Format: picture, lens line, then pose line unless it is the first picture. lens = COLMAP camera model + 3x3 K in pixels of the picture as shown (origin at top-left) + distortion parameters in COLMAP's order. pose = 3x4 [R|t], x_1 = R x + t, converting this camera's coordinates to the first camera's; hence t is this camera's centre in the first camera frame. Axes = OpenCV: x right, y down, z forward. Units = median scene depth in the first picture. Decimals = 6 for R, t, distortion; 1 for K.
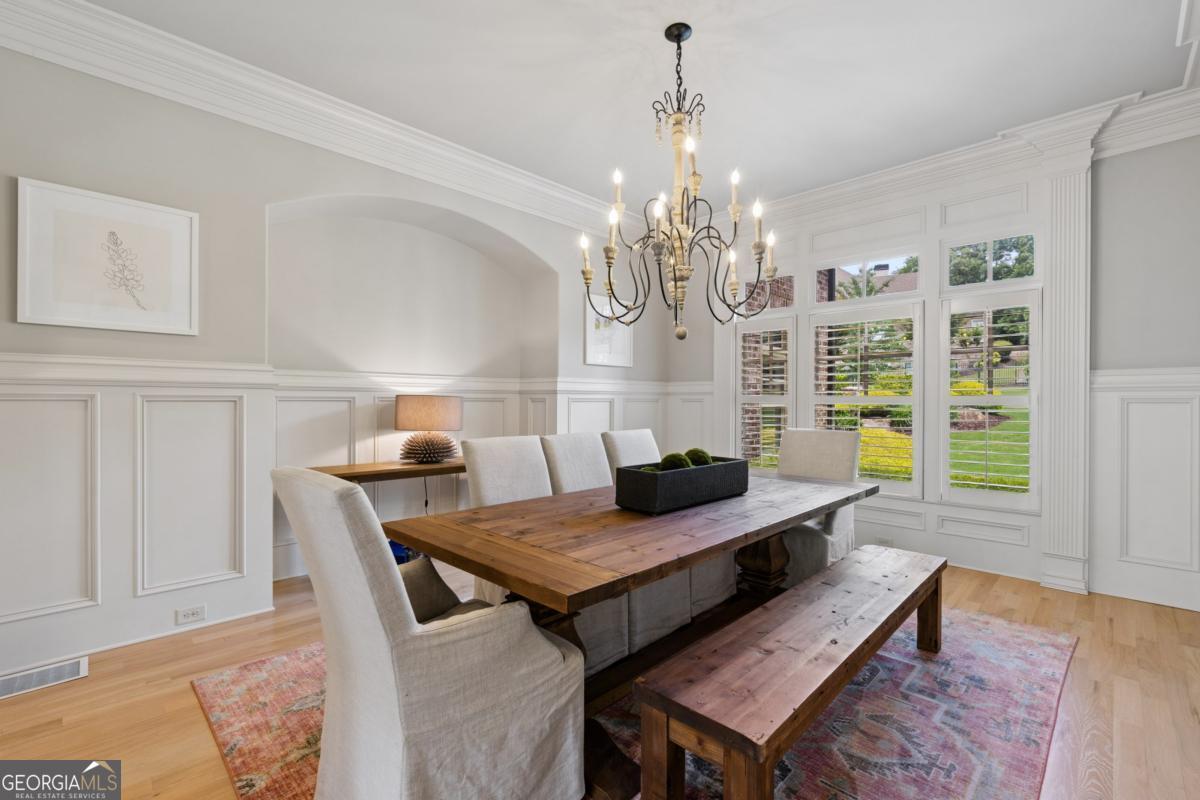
lens RADIAL K [[526.1, 0, 600.3], [0, 526.1, 398.4], [0, 0, 1]] dist [-0.003825, -0.001064]
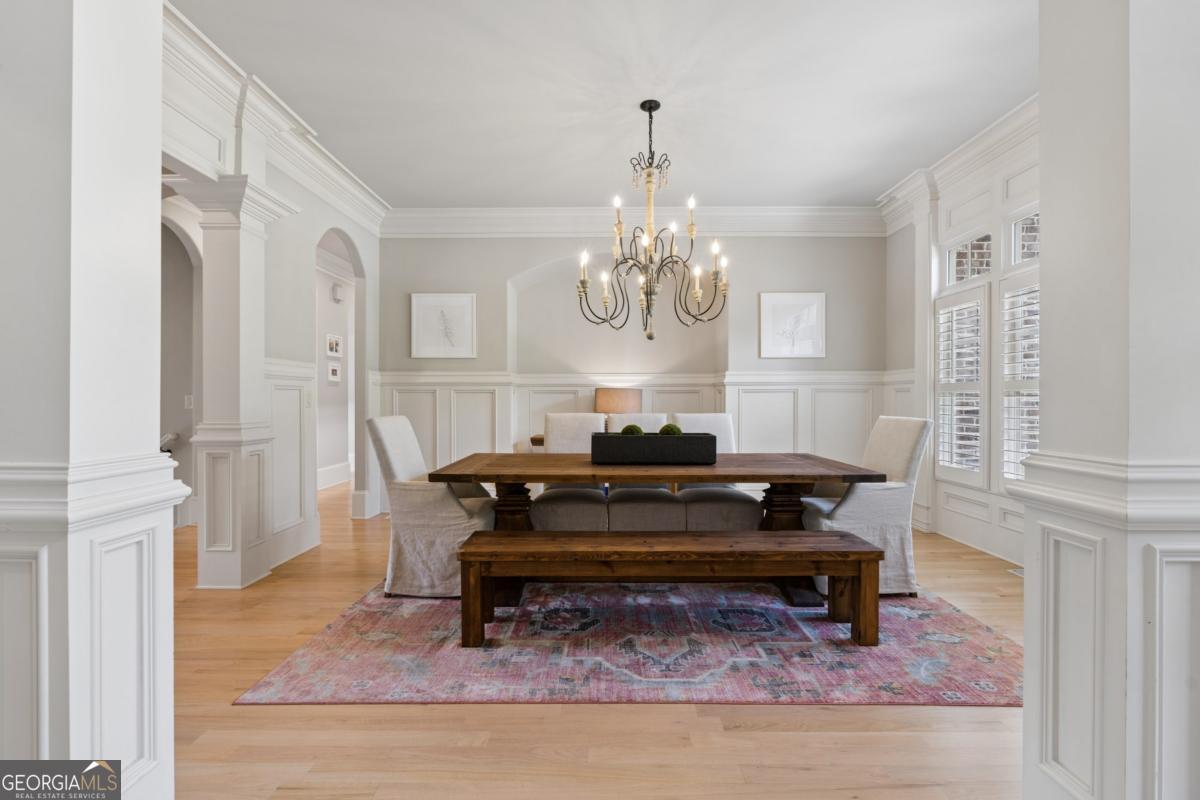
lens RADIAL K [[526.1, 0, 600.3], [0, 526.1, 401.7], [0, 0, 1]] dist [-0.003825, -0.001064]
pose [[0.697974, 0.001323, -0.716122, 1.011731], [0.006055, 0.999952, 0.007749, 0.029447], [0.716098, -0.009744, 0.697932, -0.008408]]
